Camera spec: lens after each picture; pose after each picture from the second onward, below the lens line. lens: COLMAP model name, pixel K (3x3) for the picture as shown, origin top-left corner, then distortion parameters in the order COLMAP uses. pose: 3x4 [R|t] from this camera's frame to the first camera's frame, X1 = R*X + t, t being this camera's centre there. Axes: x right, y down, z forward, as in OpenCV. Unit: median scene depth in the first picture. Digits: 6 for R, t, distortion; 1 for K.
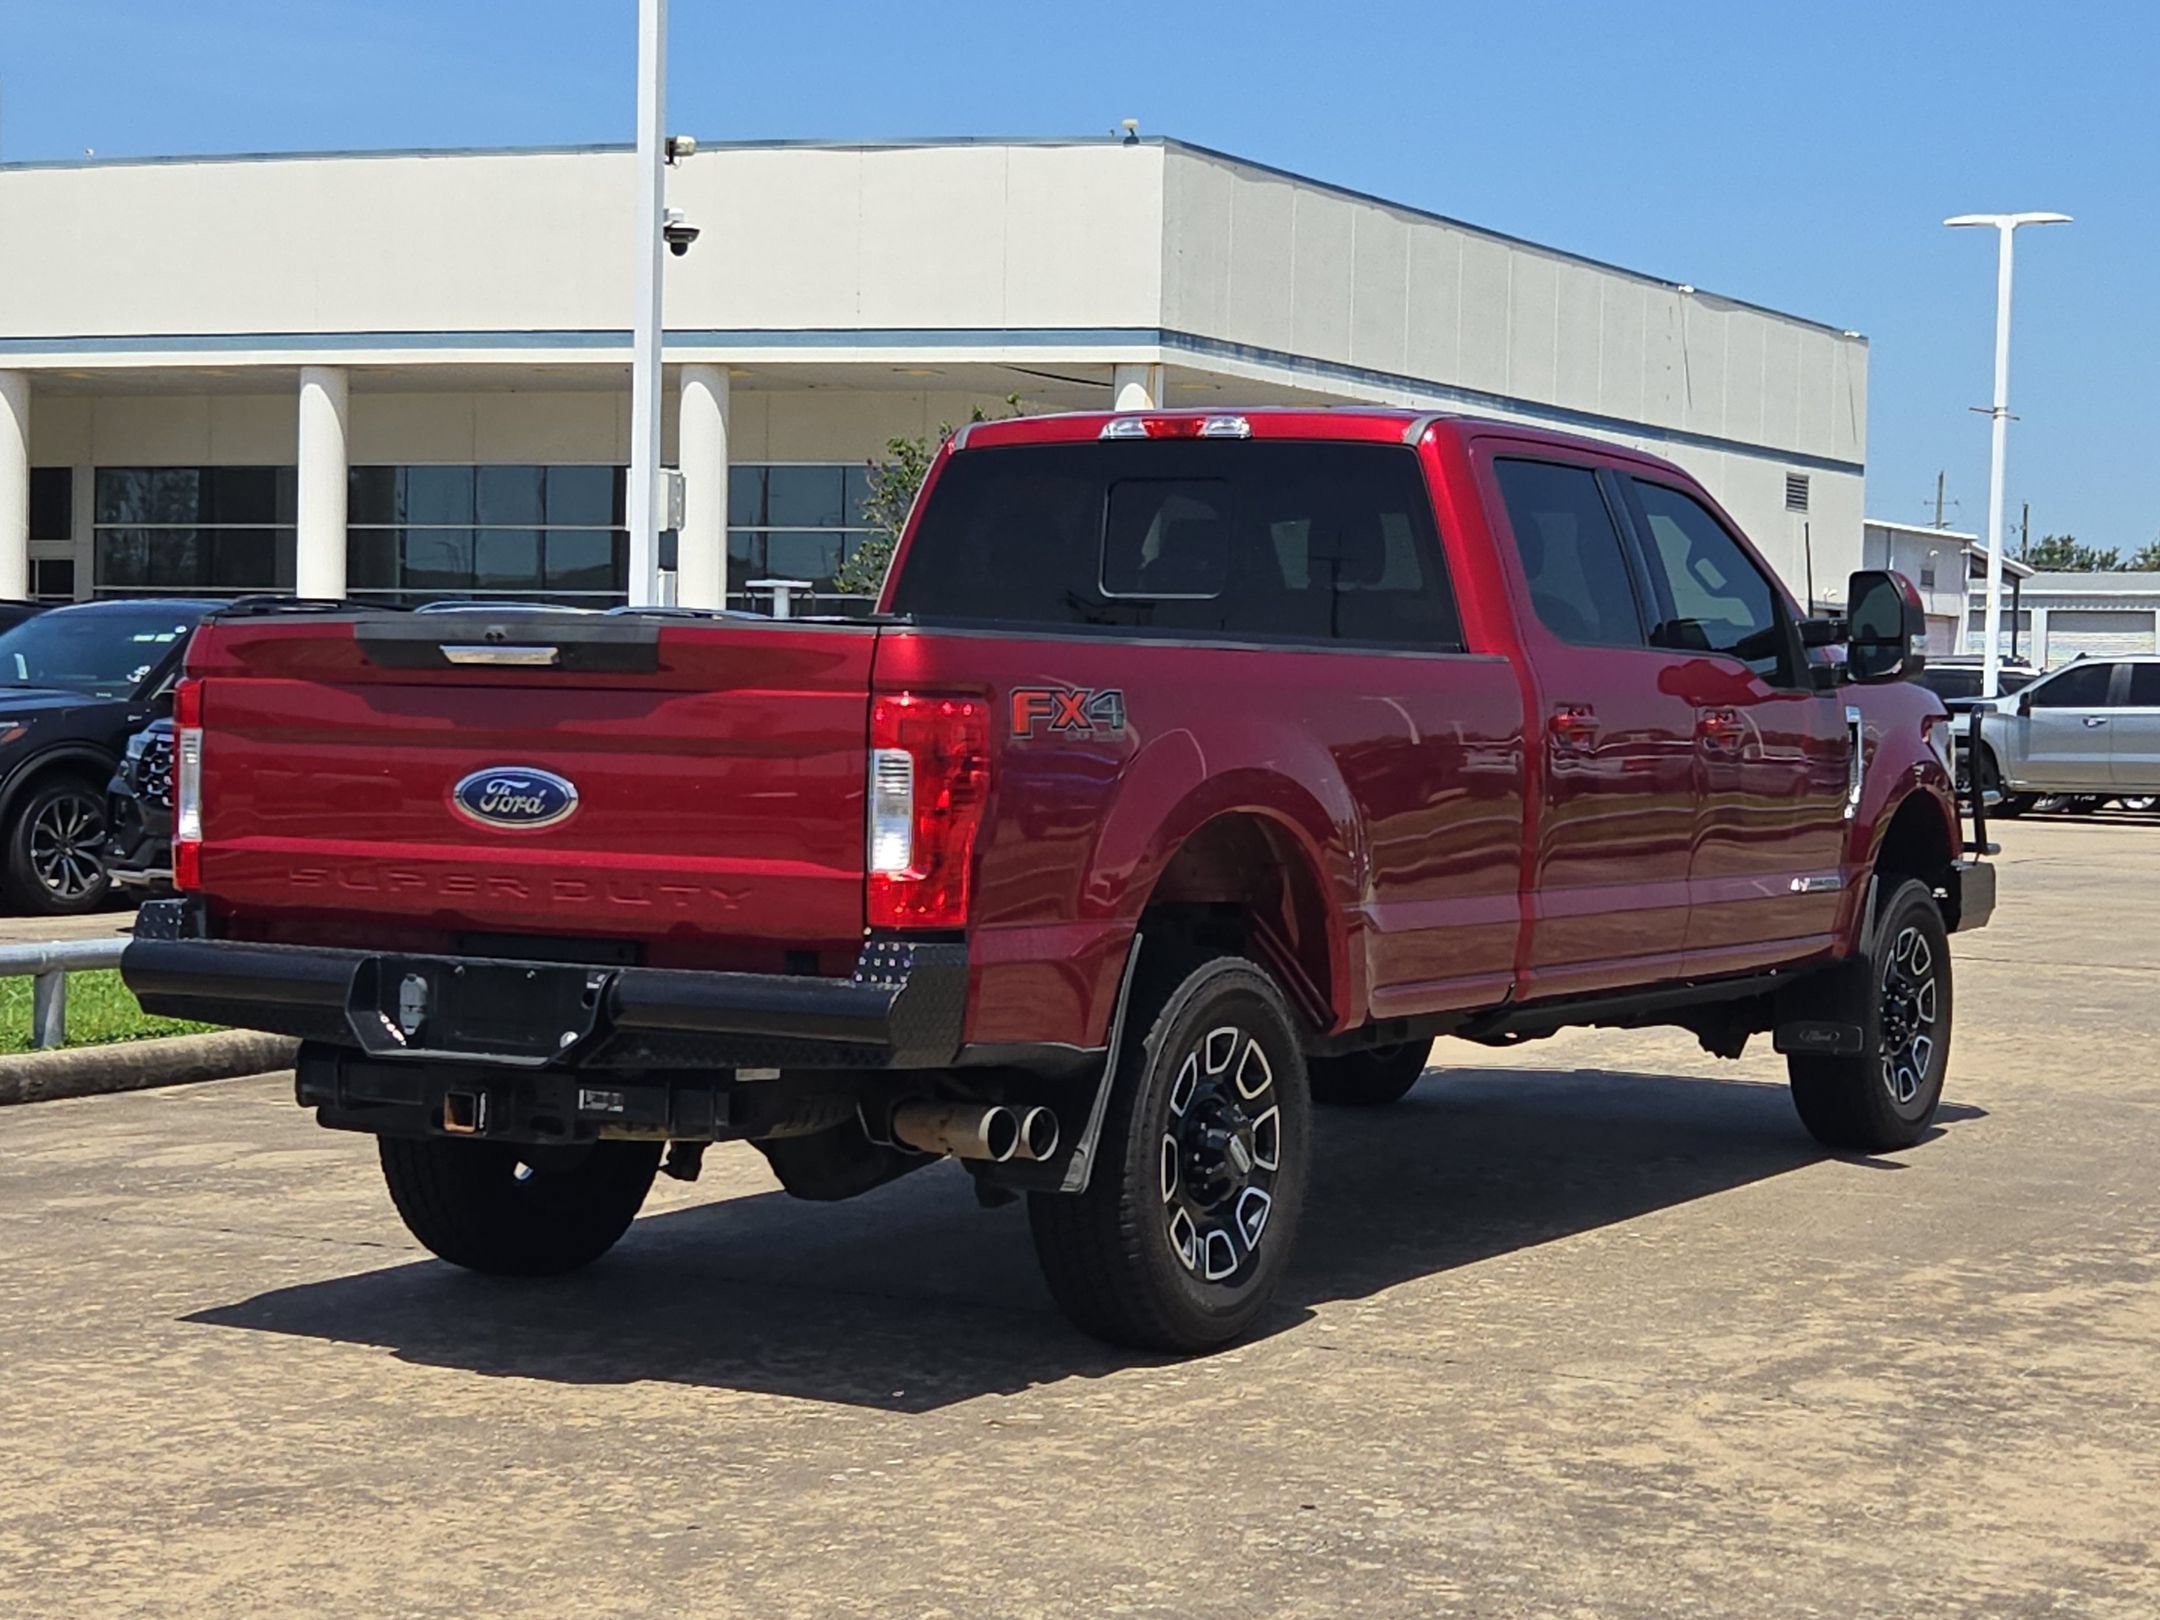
lens RADIAL K [[4269.7, 0, 1080.0], [0, 4269.7, 810.0], [0, 0, 1]] dist [0.104688, 0.068569]
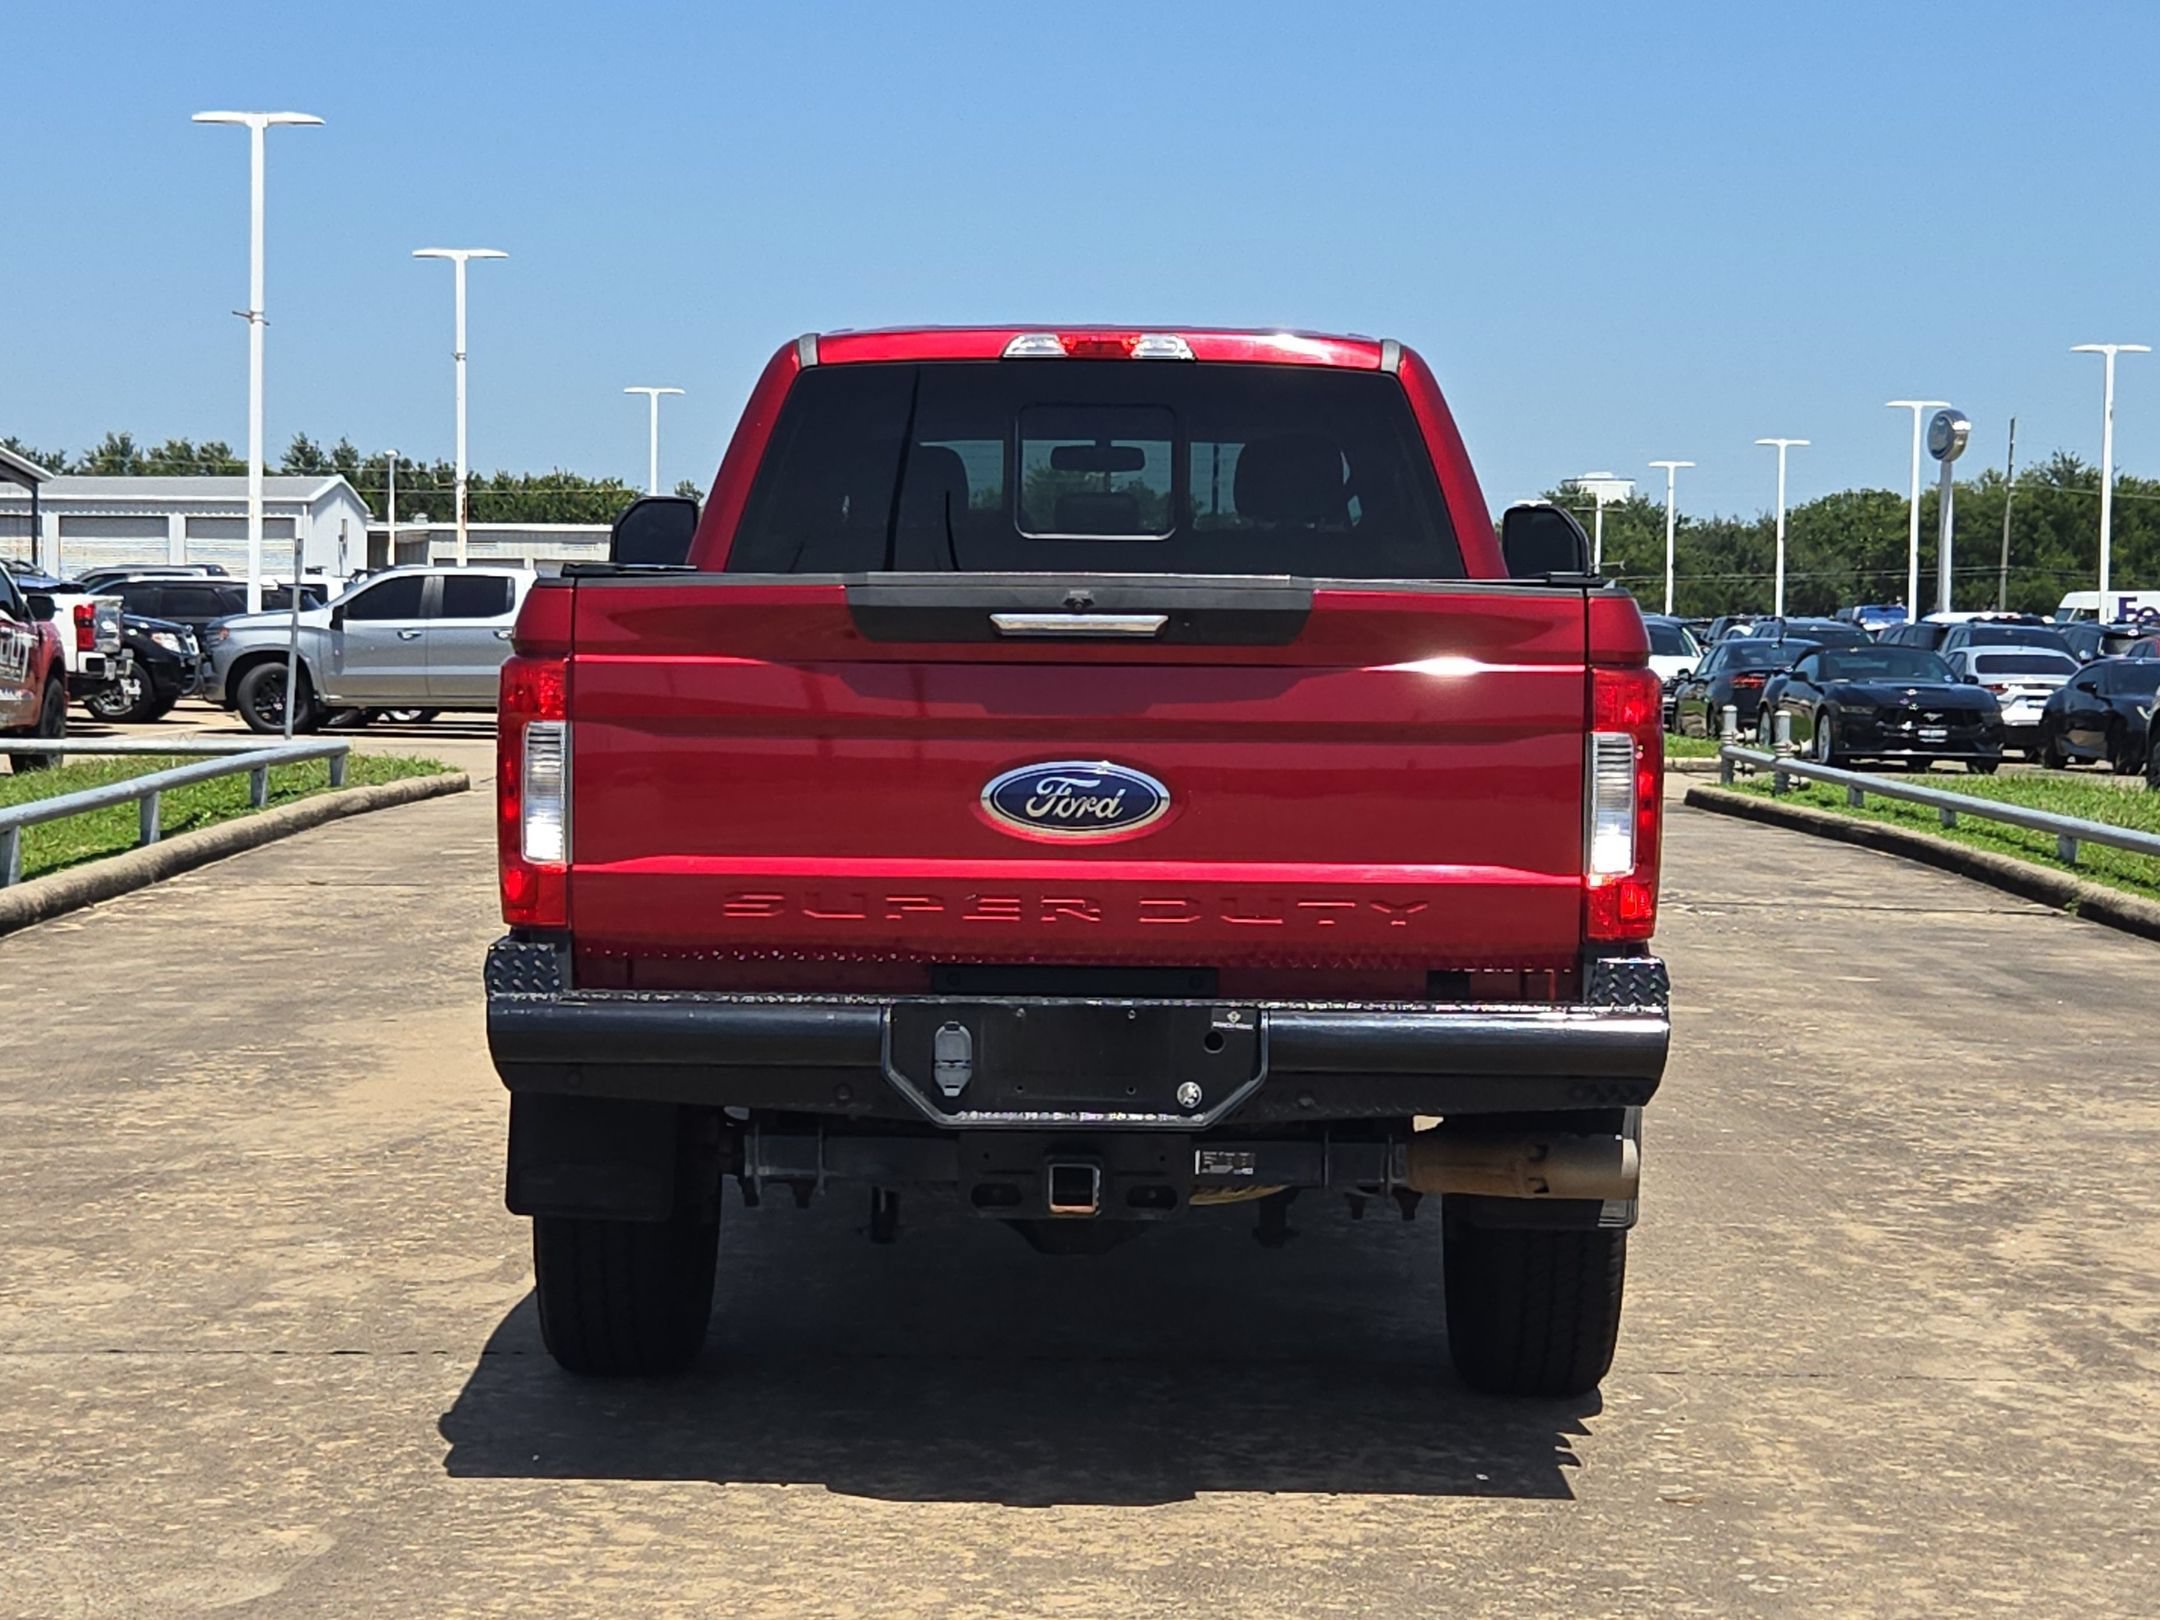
lens RADIAL K [[4269.7, 0, 1080.0], [0, 4269.7, 810.0], [0, 0, 1]] dist [0.104688, 0.068569]
pose [[0.868924, -0.033492, 0.493810, -0.530672], [0.021991, 0.999335, 0.029083, -0.024350], [-0.494456, -0.014411, 0.869083, 0.290095]]
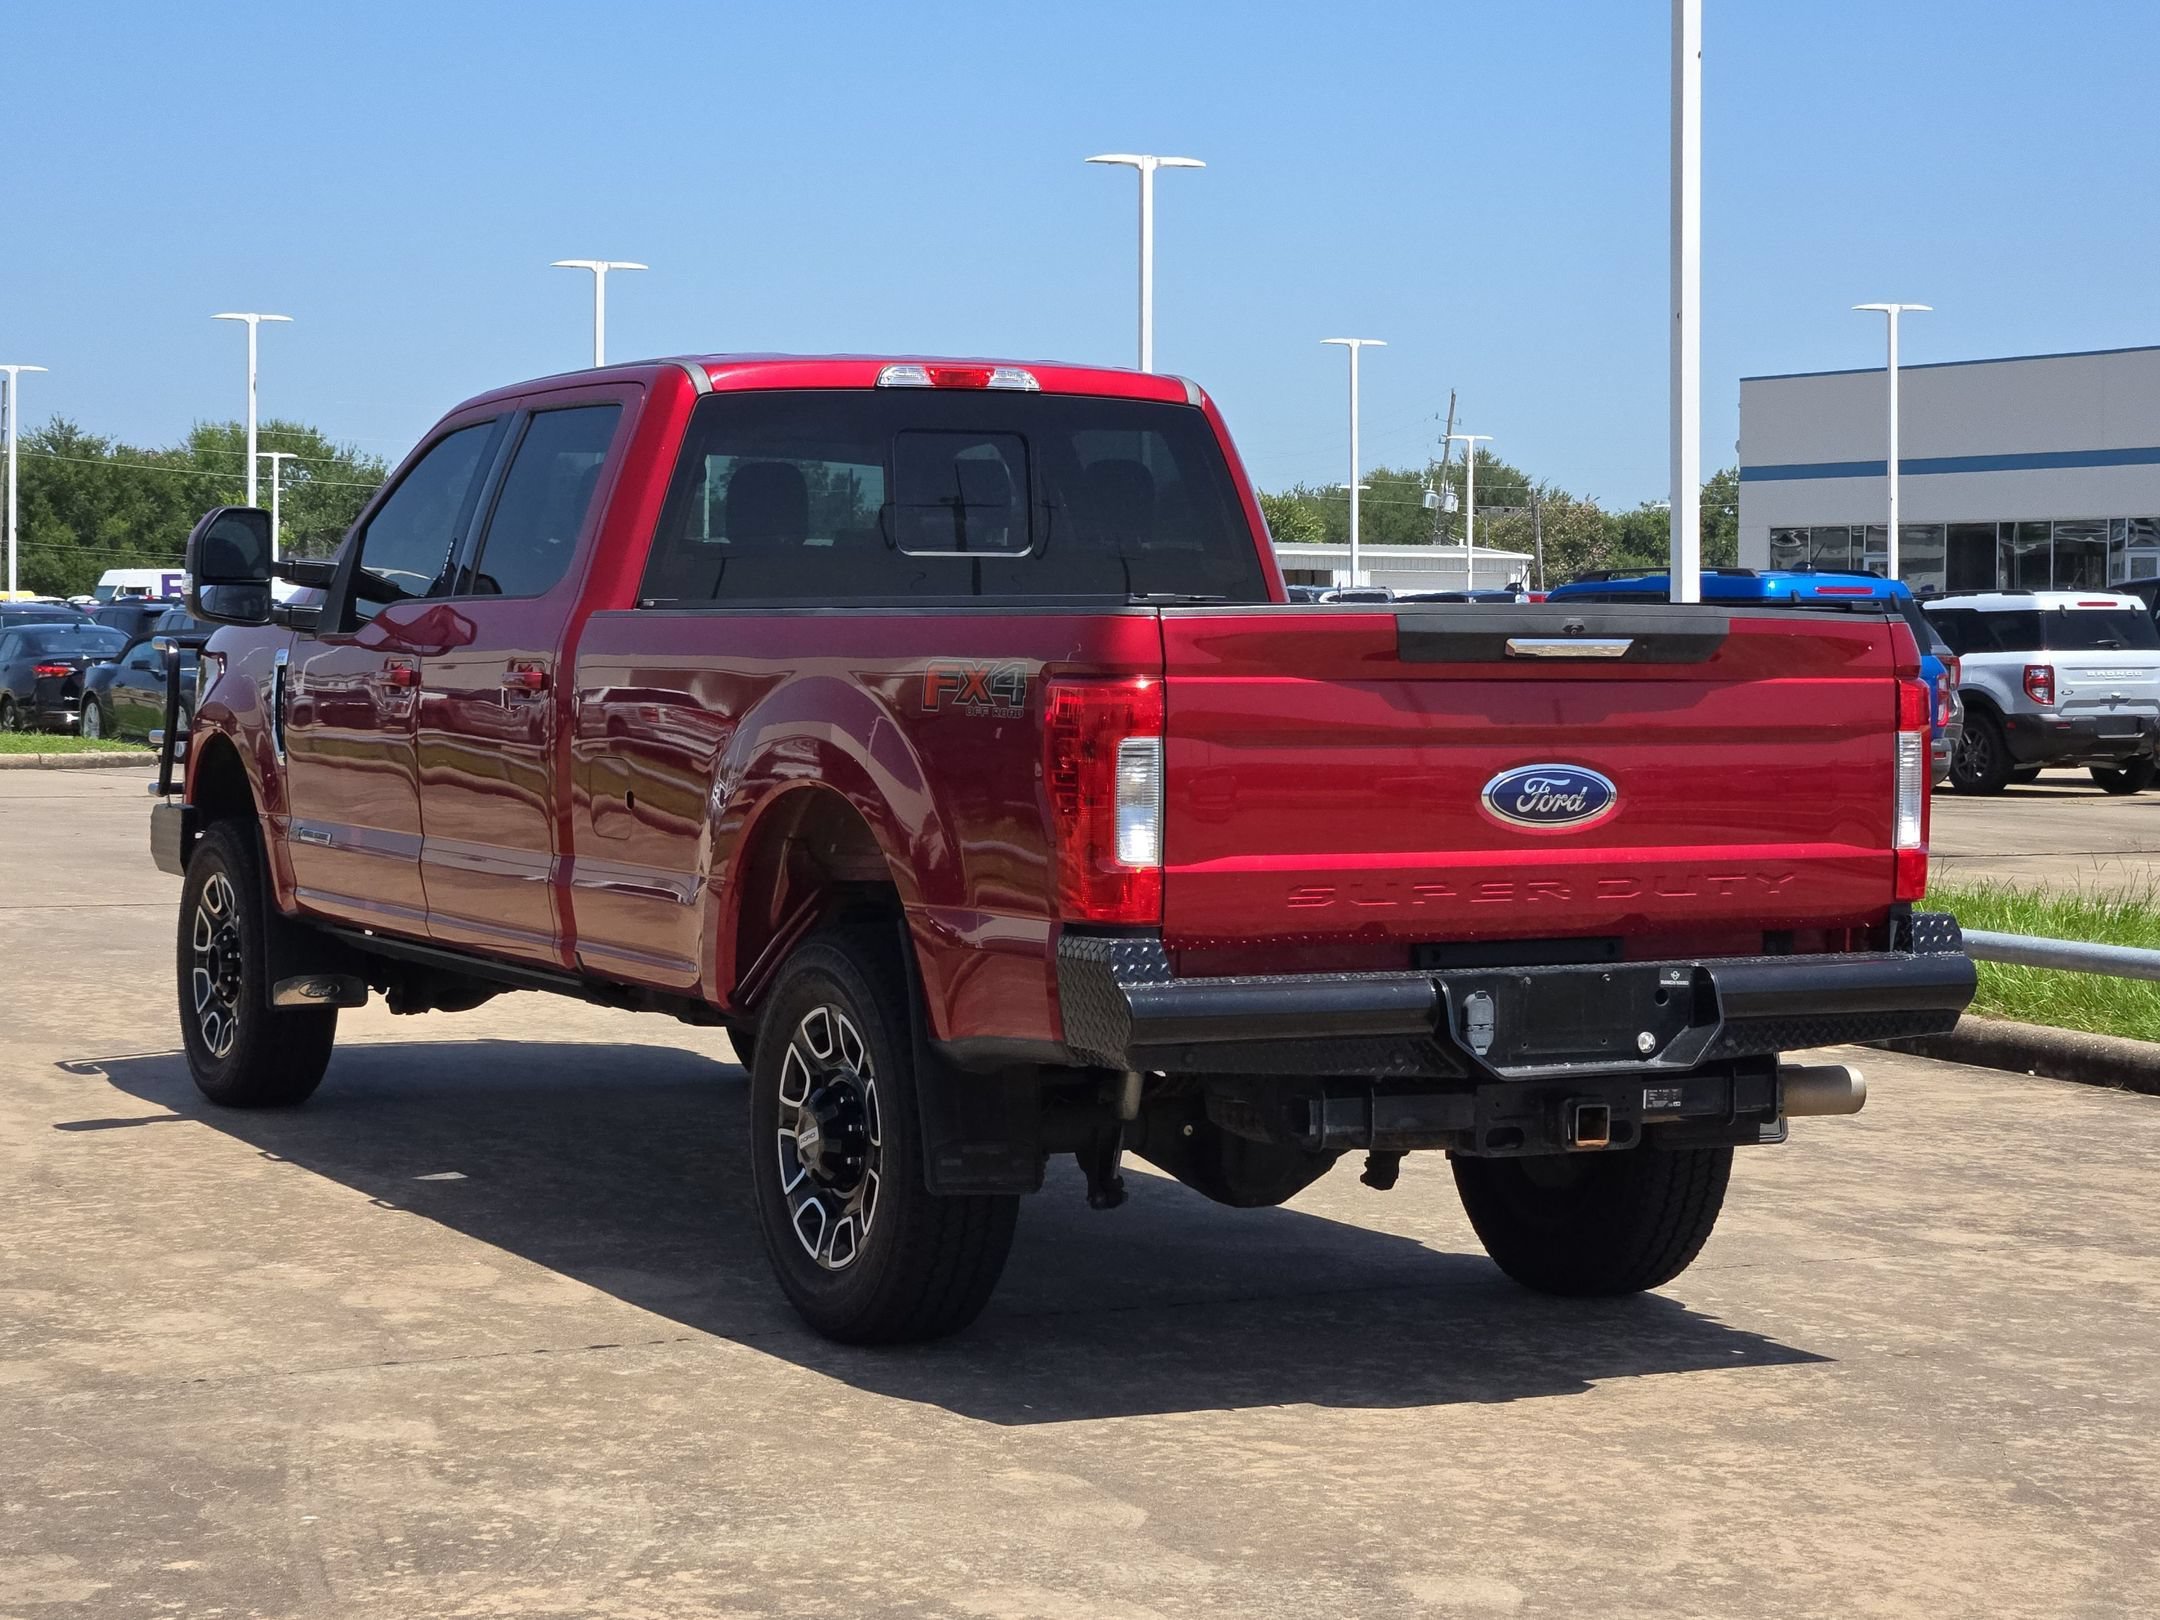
lens RADIAL K [[4786.9, 0, 1168.7], [0, 4786.9, 813.3], [0, 0, 1]] dist [-0.905647, 9.252943]
pose [[0.524054, -0.054162, 0.849961, -1.071780], [0.030051, 0.998530, 0.045100, -0.049159], [-0.851155, 0.001907, 0.524911, 0.513048]]
